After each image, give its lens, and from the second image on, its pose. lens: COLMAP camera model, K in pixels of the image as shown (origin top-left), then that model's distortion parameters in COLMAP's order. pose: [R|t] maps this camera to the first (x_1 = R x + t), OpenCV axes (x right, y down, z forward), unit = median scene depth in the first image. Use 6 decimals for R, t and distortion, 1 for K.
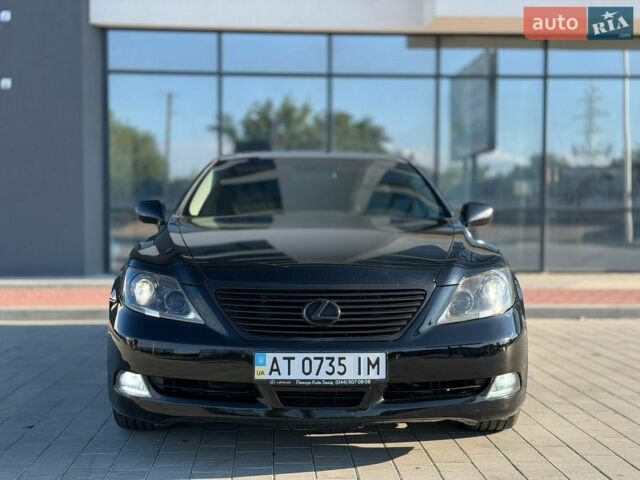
lens RADIAL K [[931.5, 0, 320.0], [0, 931.5, 240.0], [0, 0, 1]] dist [0.030545, 0.047977]
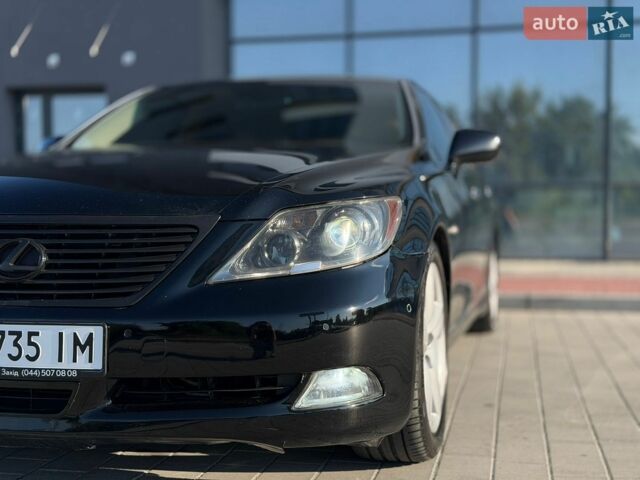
lens RADIAL K [[931.5, 0, 320.0], [0, 931.5, 240.0], [0, 0, 1]] dist [0.030545, 0.047977]
pose [[0.964896, -0.001882, -0.262627, 0.360748], [0.002059, 0.999998, 0.000397, 0.065060], [0.262626, -0.000924, 0.964897, 0.453853]]
